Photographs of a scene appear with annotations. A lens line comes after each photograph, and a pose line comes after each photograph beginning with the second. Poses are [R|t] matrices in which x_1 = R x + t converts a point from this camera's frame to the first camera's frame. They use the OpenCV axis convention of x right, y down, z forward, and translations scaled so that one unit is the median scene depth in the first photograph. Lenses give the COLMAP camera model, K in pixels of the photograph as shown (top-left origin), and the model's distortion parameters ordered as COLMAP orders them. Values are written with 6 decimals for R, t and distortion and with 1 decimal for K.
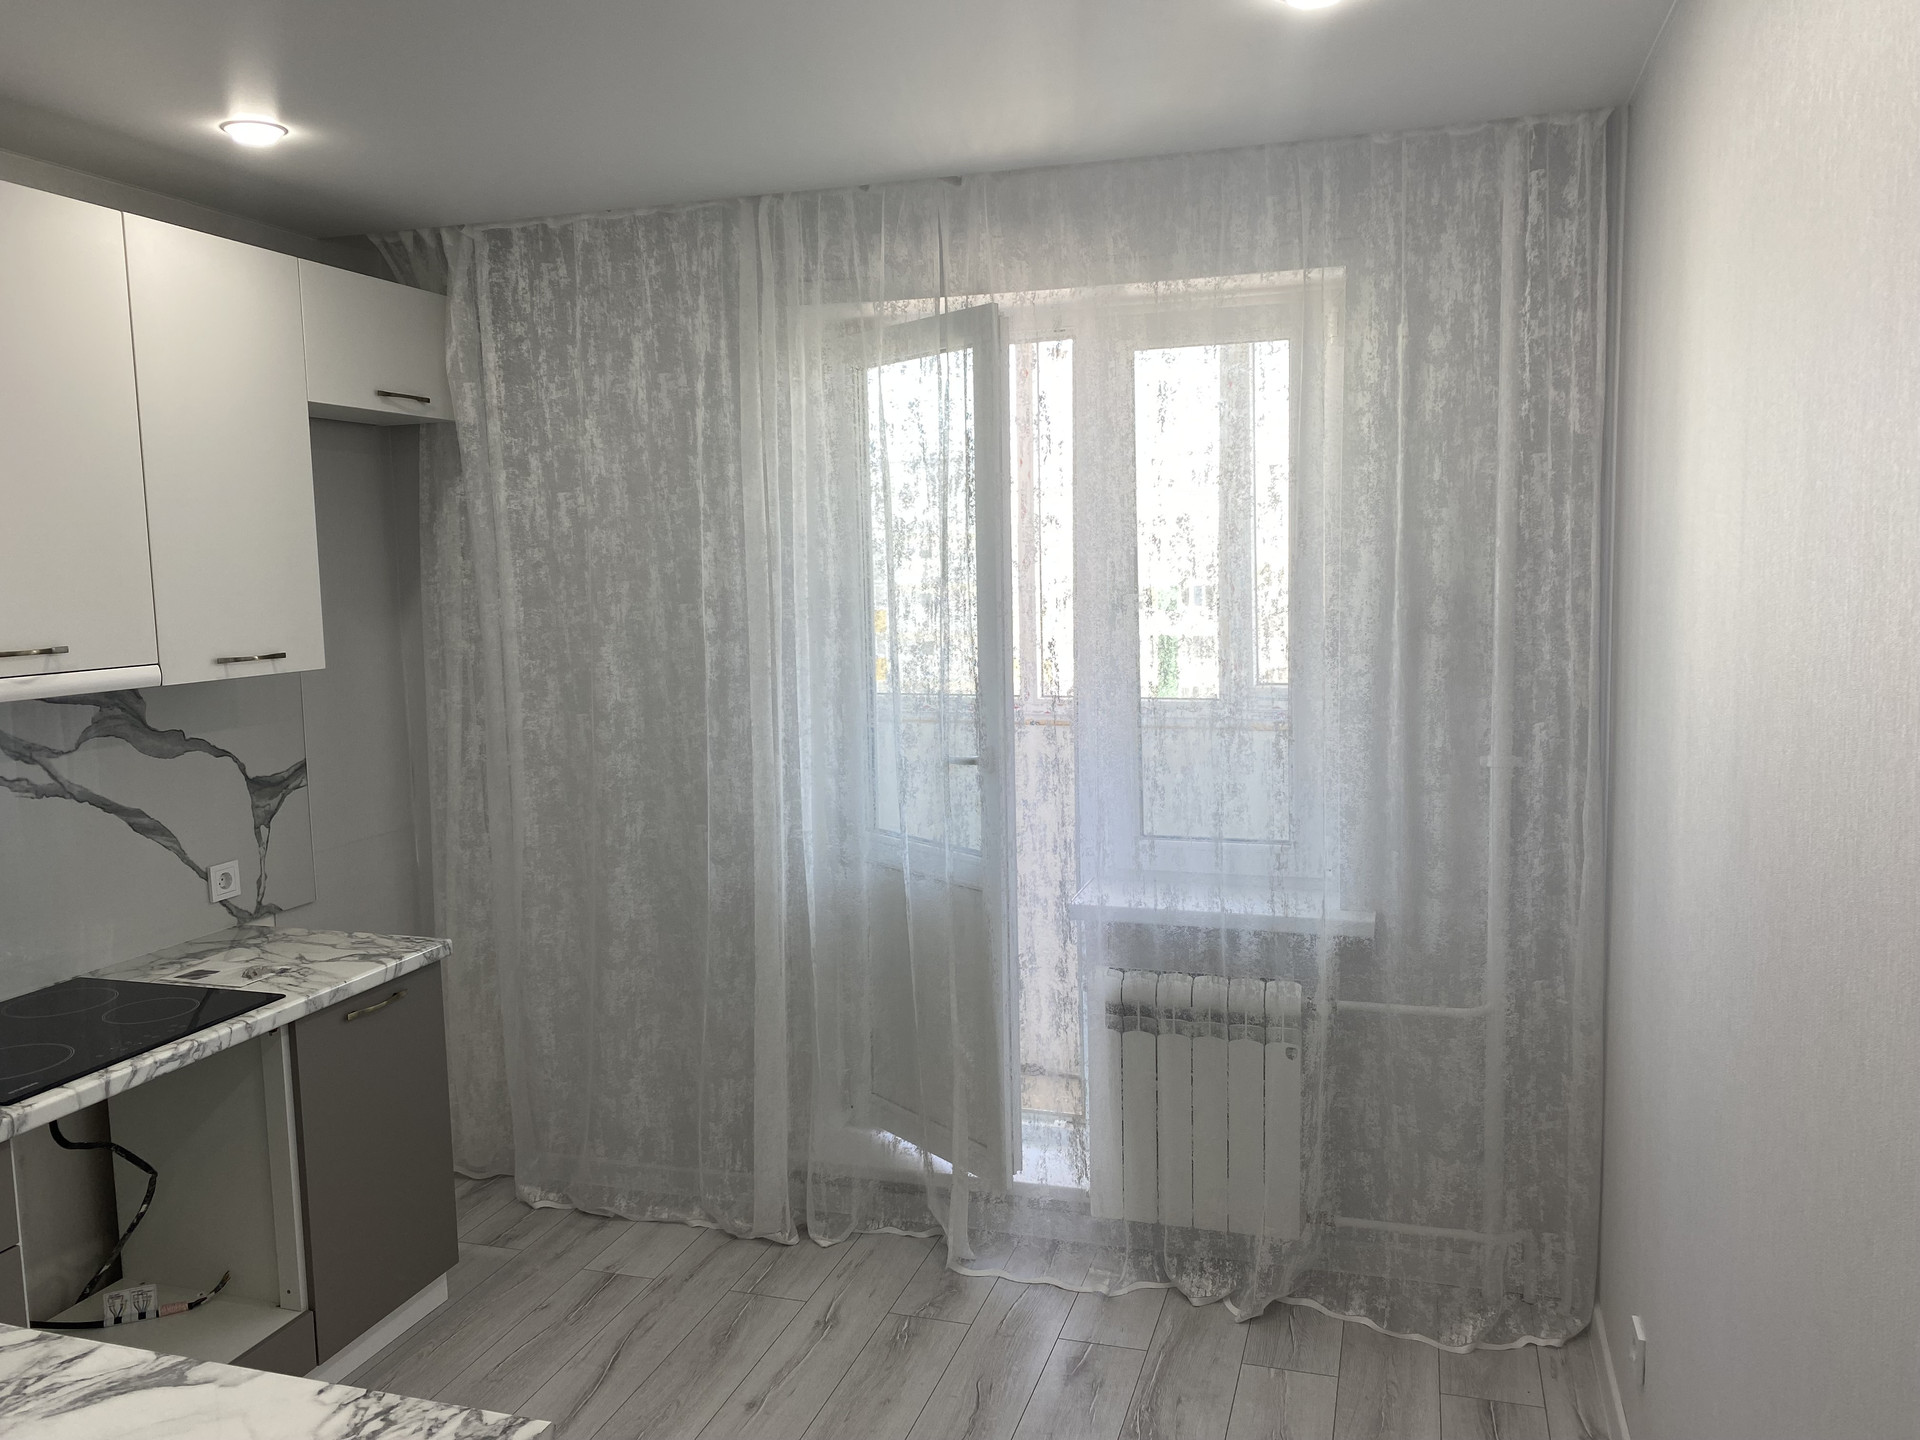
lens RADIAL K [[1446.7, 0, 960.0], [0, 1446.7, 720.0], [0, 0, 1]] dist [-0.006979, -0.002027]
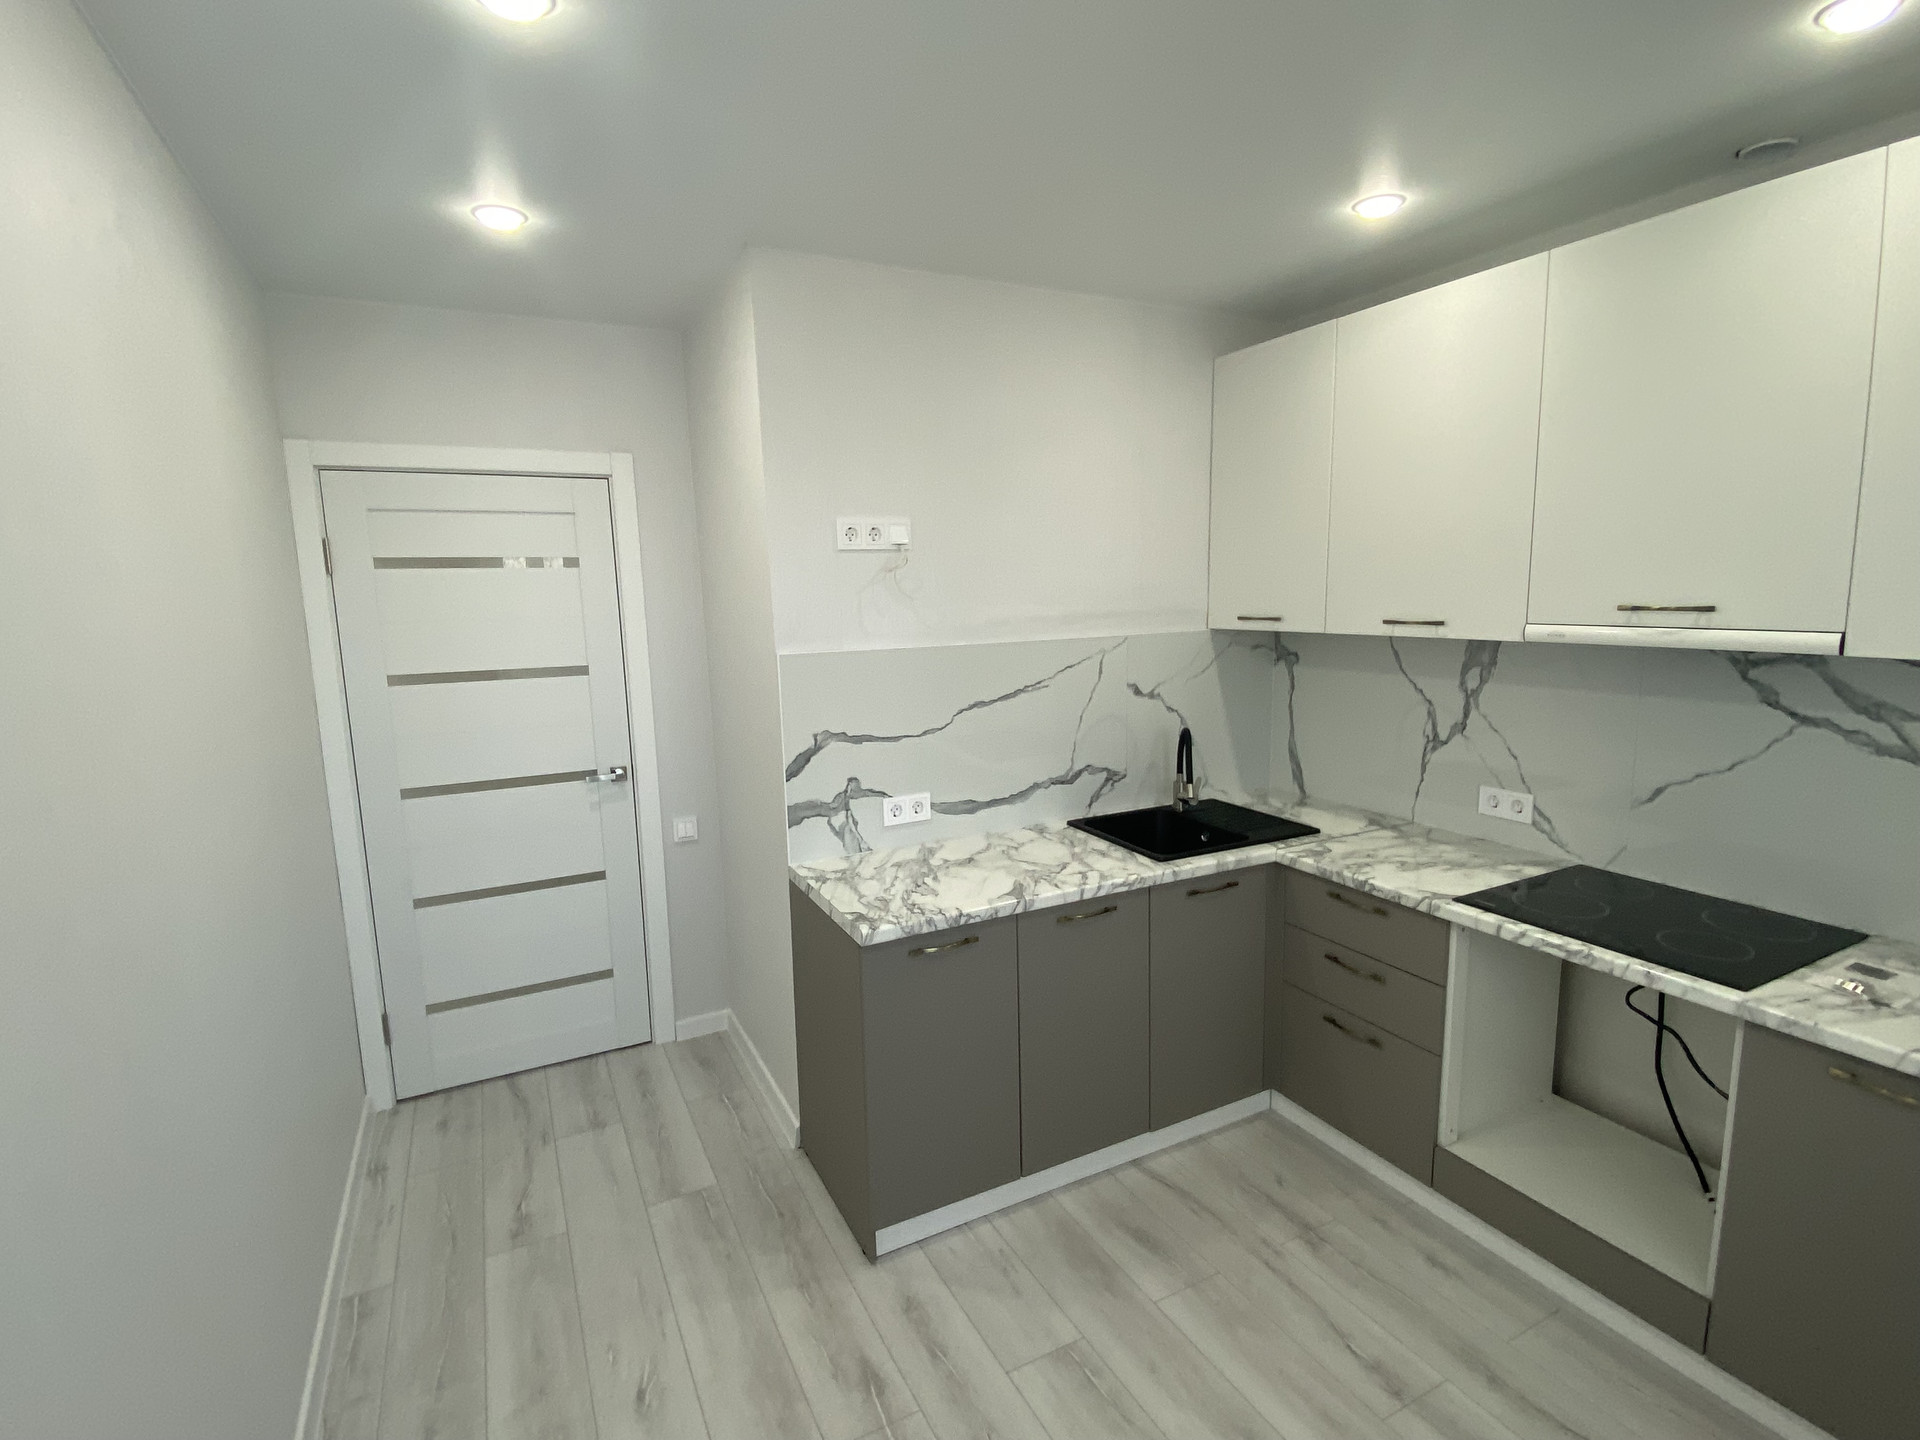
lens RADIAL K [[937.6, 0, 960.0], [0, 937.6, 720.0], [0, 0, 1]] dist [0.082920, -0.062876]
pose [[-0.709284, 0.145426, -0.689759, 0.300250], [-0.033919, 0.970314, 0.239457, -0.112381], [0.704106, 0.193239, -0.683296, 0.996508]]
